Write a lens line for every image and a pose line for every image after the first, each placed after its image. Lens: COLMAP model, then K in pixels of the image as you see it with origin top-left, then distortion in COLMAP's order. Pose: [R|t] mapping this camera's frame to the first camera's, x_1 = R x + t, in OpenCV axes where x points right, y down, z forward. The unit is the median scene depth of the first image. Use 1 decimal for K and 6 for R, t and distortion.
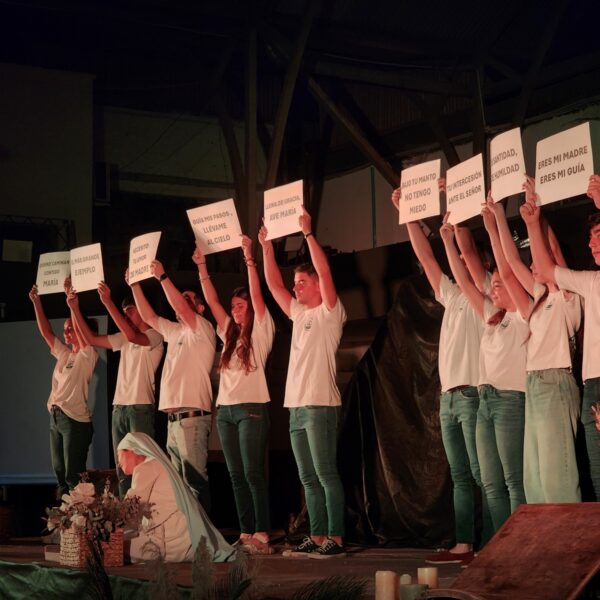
lens RADIAL K [[1524.0, 0, 270.5], [0, 1524.0, 313.6], [0, 0, 1]] dist [-0.113616, 0.939299]
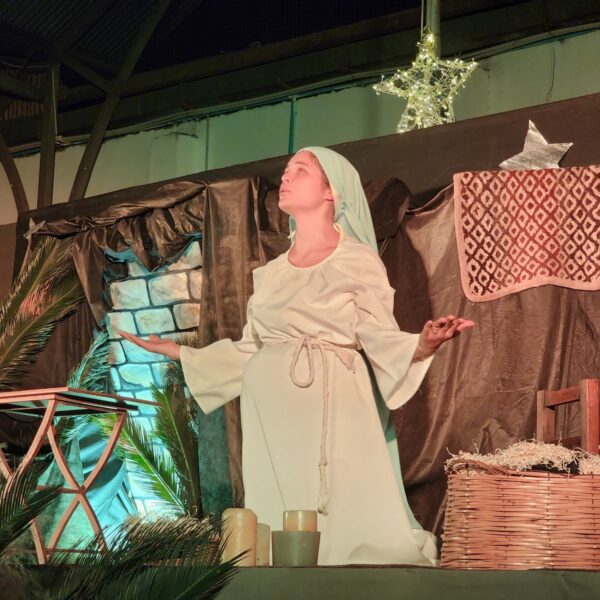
lens RADIAL K [[1563.2, 0, 323.8], [0, 1563.2, 318.0], [0, 0, 1]] dist [-0.119810, 1.844498]
pose [[0.924033, 0.093174, 0.370786, -0.066052], [-0.066635, 0.994254, -0.083784, 0.076331], [-0.376462, 0.052712, 0.924931, 0.227809]]
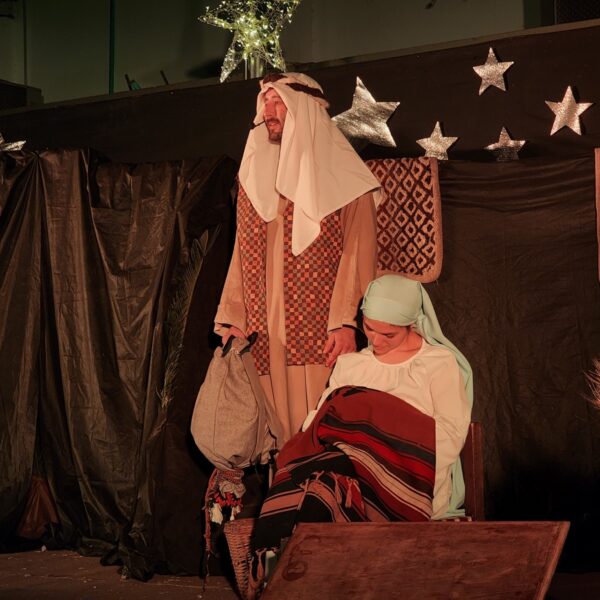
lens RADIAL K [[1575.8, 0, 322.2], [0, 1575.8, 316.6], [0, 0, 1]] dist [-0.697872, 11.210569]
pose [[0.878809, 0.012259, 0.477016, -0.077216], [-0.033573, 0.998781, 0.036182, 0.007061], [-0.475991, -0.047812, 0.878149, 0.220987]]
